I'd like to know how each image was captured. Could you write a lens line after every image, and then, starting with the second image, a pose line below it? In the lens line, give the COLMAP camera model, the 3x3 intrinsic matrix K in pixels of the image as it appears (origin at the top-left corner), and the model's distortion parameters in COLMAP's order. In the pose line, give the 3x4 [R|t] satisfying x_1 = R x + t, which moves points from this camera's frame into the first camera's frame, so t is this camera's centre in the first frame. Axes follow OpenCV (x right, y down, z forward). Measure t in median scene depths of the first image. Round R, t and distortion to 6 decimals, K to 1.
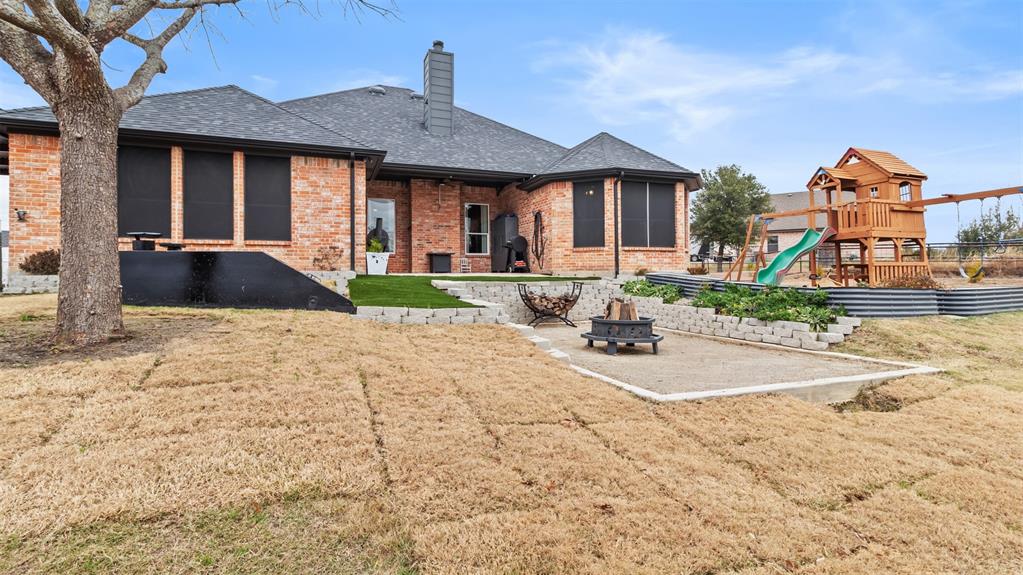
lens RADIAL K [[476.1, 0, 501.5], [0, 476.1, 279.5], [0, 0, 1]] dist [0.003452, -0.000064]
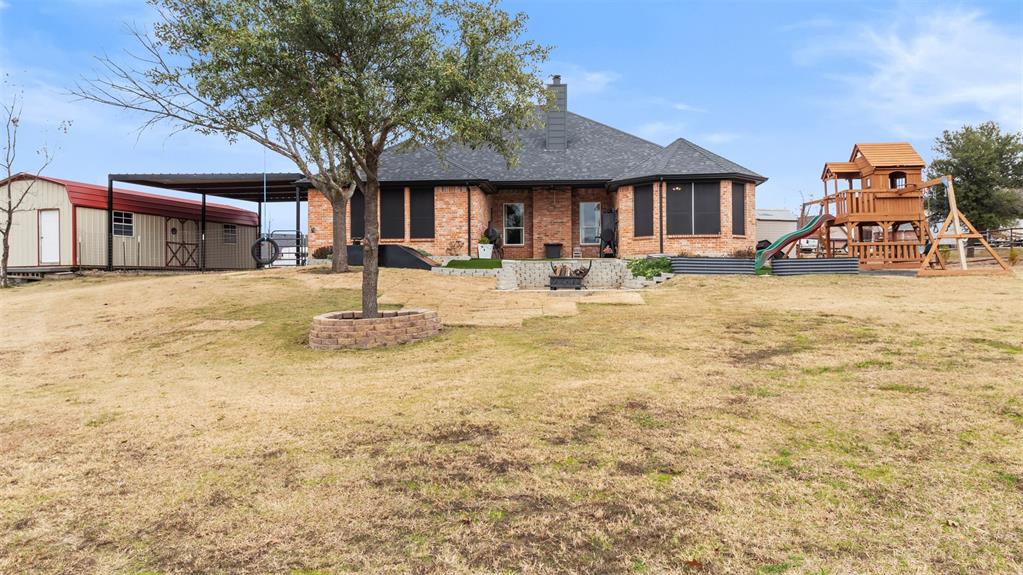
lens RADIAL K [[610.5, 0, 514.4], [0, 610.5, 285.1], [0, 0, 1]] dist [0.002665, 0.000631]
pose [[0.908497, 0.004695, -0.417866, 0.568903], [-0.000850, 0.999956, 0.009387, 0.050134], [0.417891, -0.008173, 0.908460, -0.664025]]
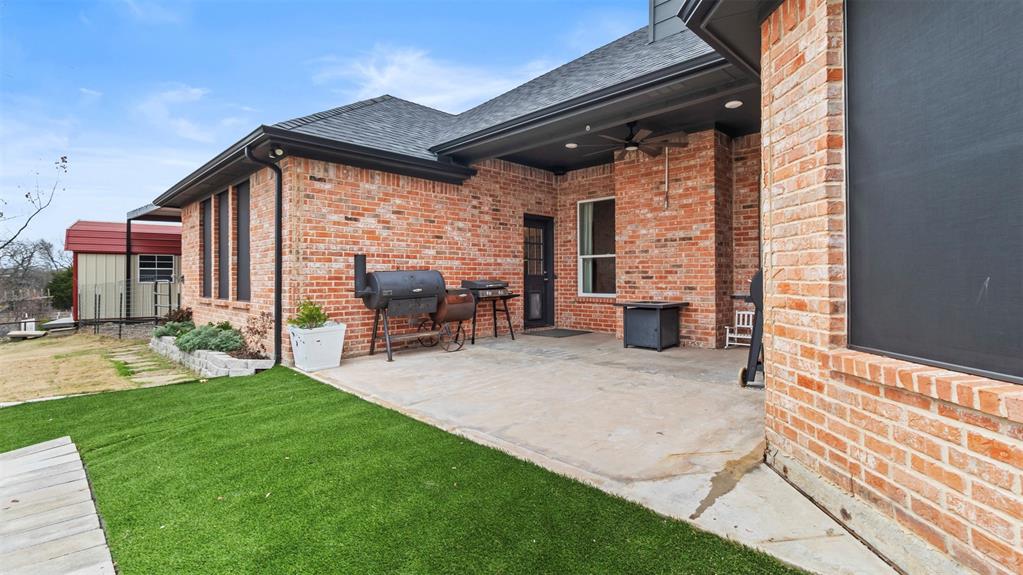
lens RADIAL K [[476.1, 0, 509.4], [0, 476.1, 279.4], [0, 0, 1]] dist [0.003452, -0.000064]
pose [[0.433599, 0.001417, -0.901105, 0.260012], [-0.004312, 0.999991, -0.000502, -0.093170], [0.901096, 0.004103, 0.433601, 0.838662]]
